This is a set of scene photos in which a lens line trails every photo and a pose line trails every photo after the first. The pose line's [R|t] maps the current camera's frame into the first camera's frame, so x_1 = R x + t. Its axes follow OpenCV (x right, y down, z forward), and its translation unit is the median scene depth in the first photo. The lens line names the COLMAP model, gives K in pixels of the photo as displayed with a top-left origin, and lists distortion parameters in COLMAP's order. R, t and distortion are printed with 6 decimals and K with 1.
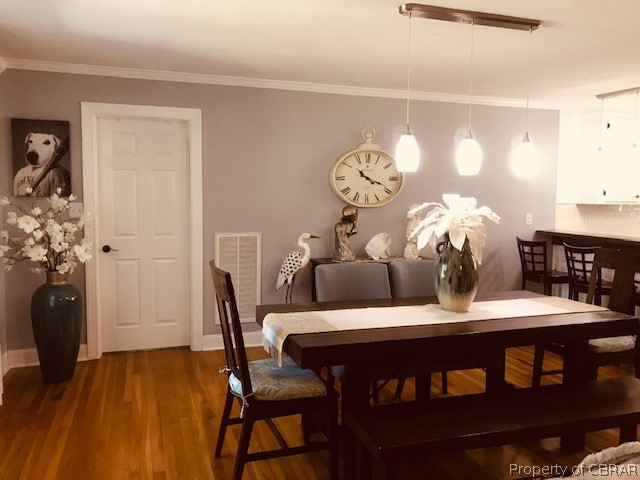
lens RADIAL K [[526.5, 0, 321.0], [0, 526.5, 235.5], [0, 0, 1]] dist [0.064661, -0.094091]
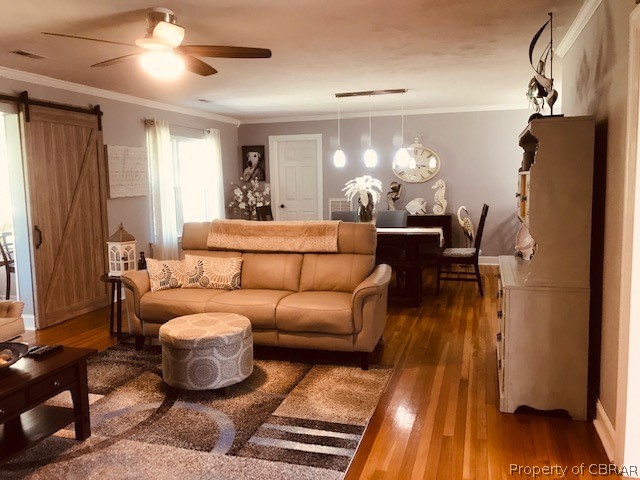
lens RADIAL K [[526.5, 0, 321.0], [0, 526.5, 235.5], [0, 0, 1]] dist [0.064661, -0.094091]
pose [[0.814619, 0.037805, -0.578763, 0.965861], [-0.016824, 0.998994, 0.041574, 0.055675], [0.579752, -0.024130, 0.814435, -0.612181]]
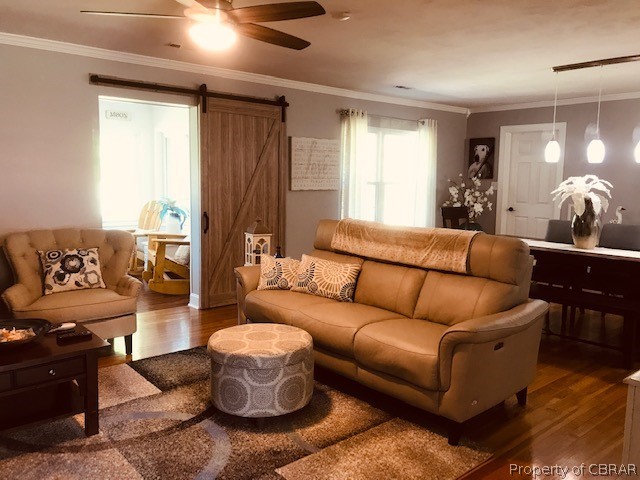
lens RADIAL K [[526.5, 0, 321.0], [0, 526.5, 235.5], [0, 0, 1]] dist [0.064661, -0.094091]
pose [[0.383423, 0.099703, -0.918176, 1.017558], [-0.081377, 0.993936, 0.073948, 0.034982], [0.919981, 0.046365, 0.389211, -0.246912]]
